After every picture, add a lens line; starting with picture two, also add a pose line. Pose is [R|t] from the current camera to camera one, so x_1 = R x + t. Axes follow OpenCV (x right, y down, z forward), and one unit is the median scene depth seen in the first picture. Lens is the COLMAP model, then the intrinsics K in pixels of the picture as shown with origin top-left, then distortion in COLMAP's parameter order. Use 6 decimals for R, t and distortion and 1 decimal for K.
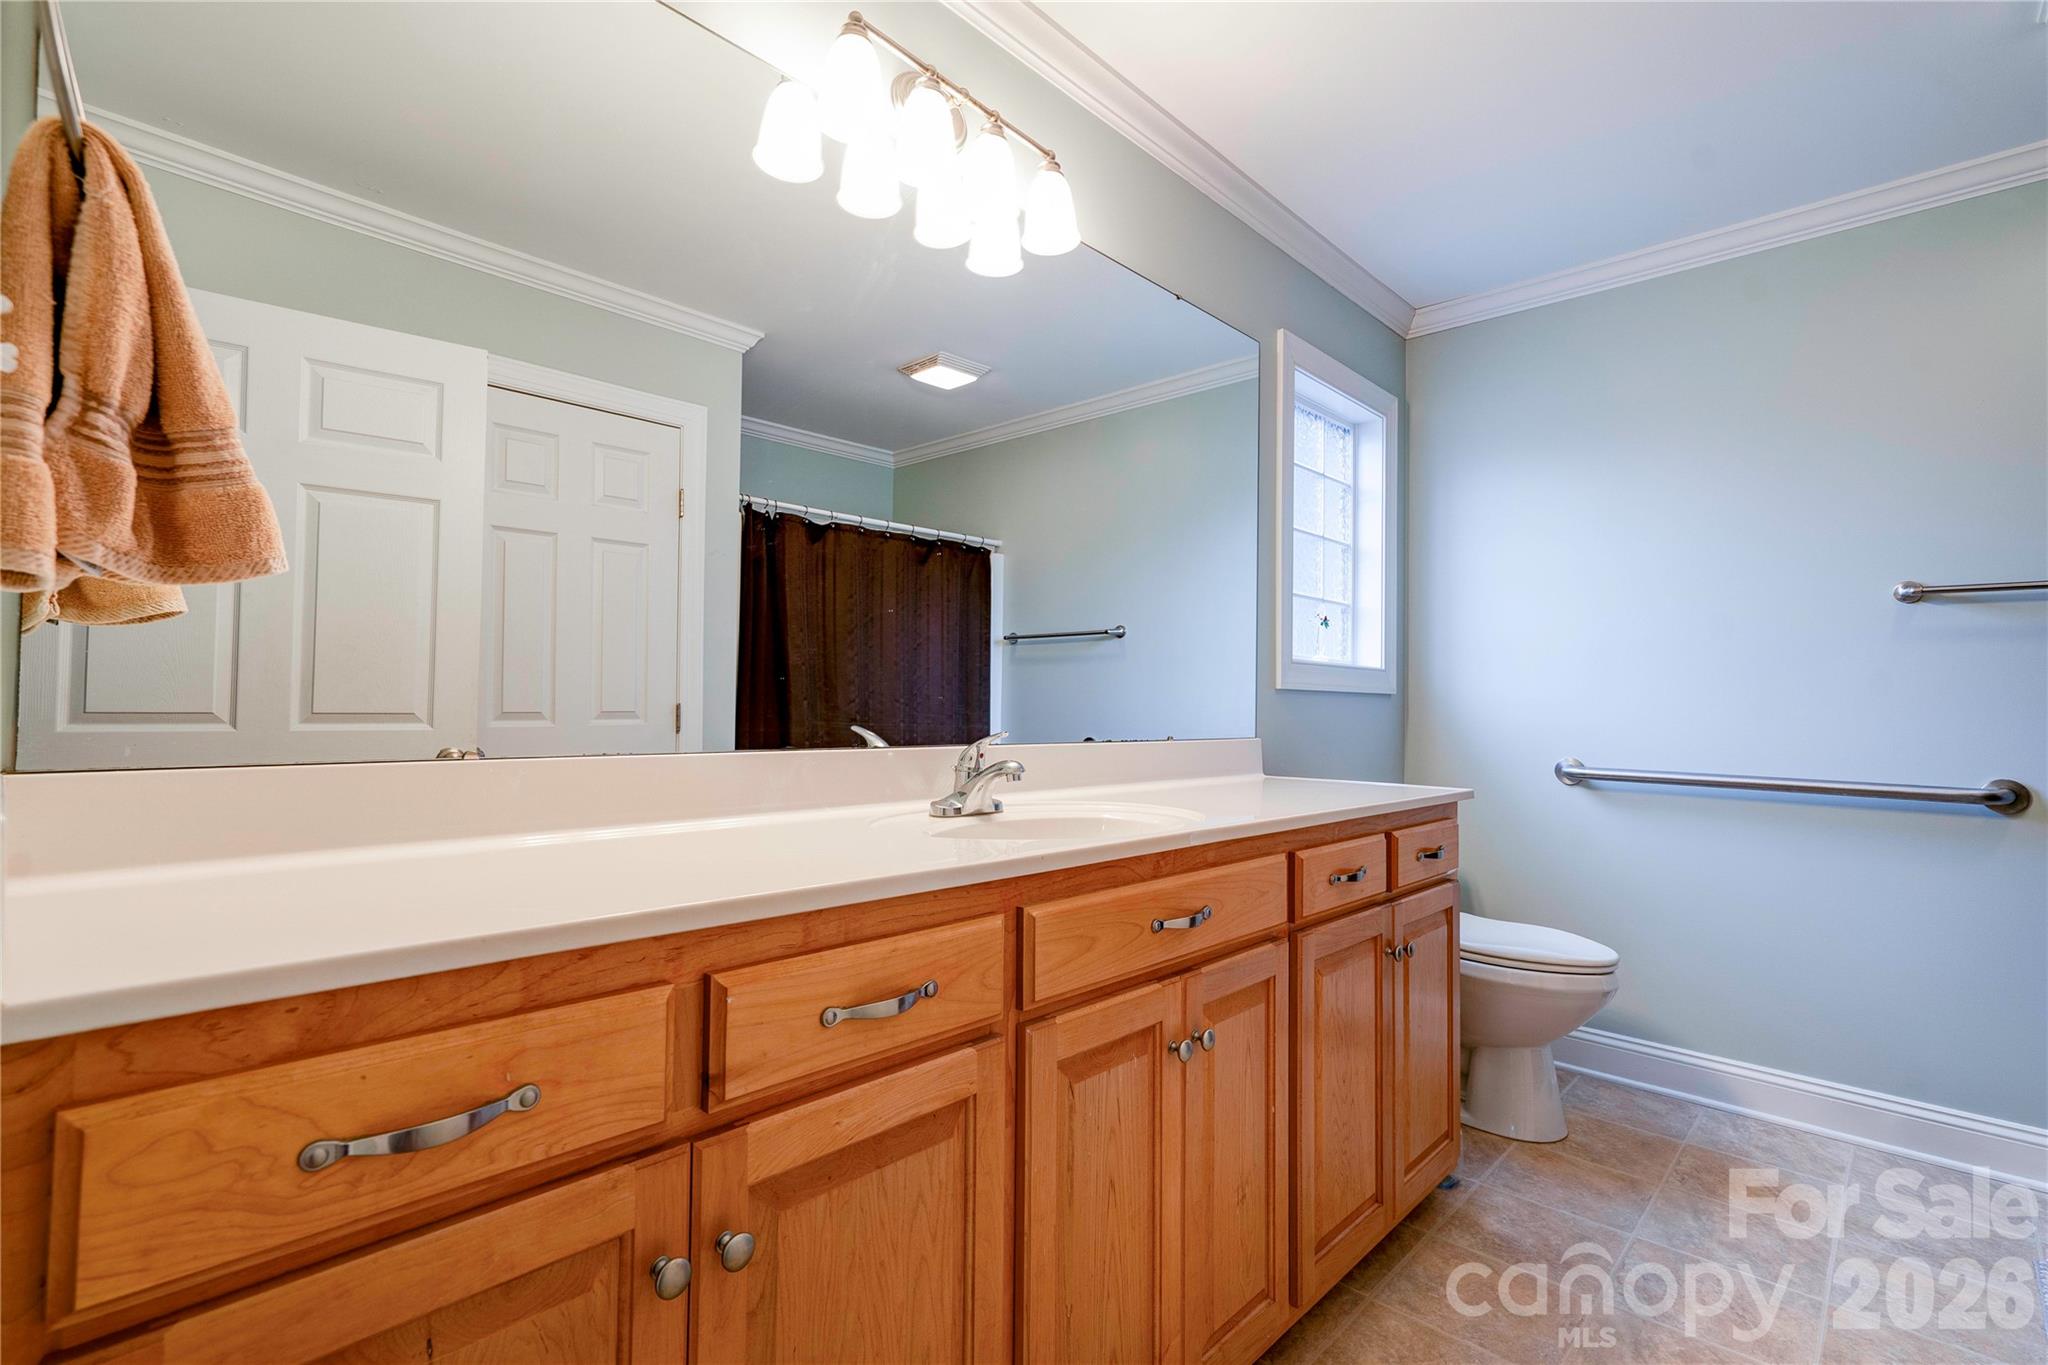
lens RADIAL K [[937.7, 0, 1015.6], [0, 937.7, 675.4], [0, 0, 1]] dist [-0.005298, 0.010535]
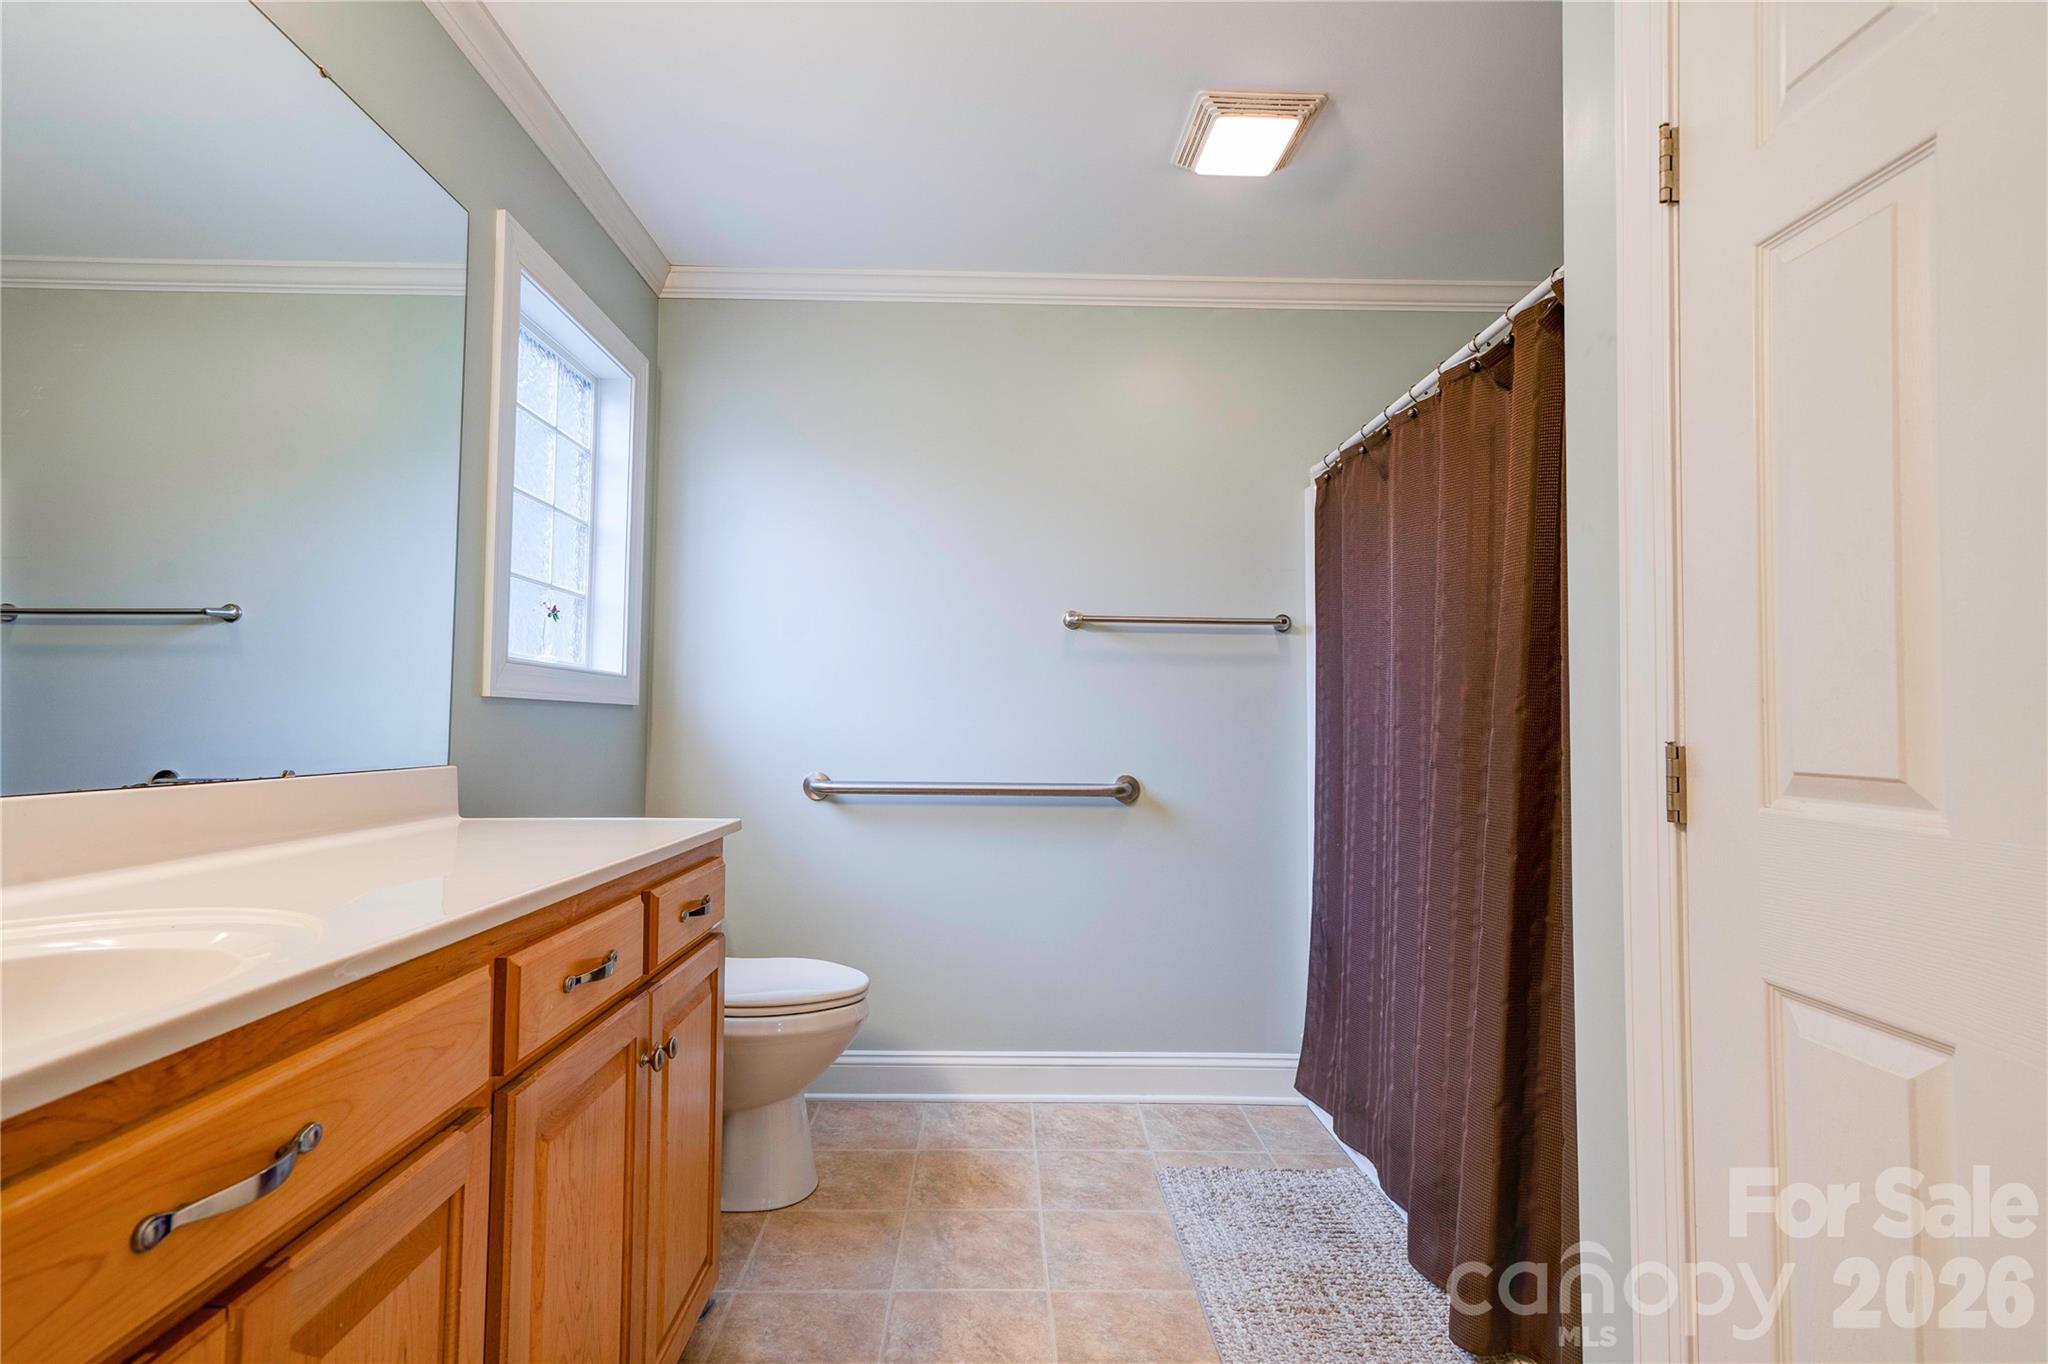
lens RADIAL K [[937.7, 0, 1004.2], [0, 937.7, 679.0], [0, 0, 1]] dist [-0.005298, 0.010535]
pose [[0.713414, 0.023790, 0.700339, 0.063347], [-0.015676, 0.999715, -0.017991, 0.008243], [-0.700567, 0.001856, 0.713584, 0.219523]]
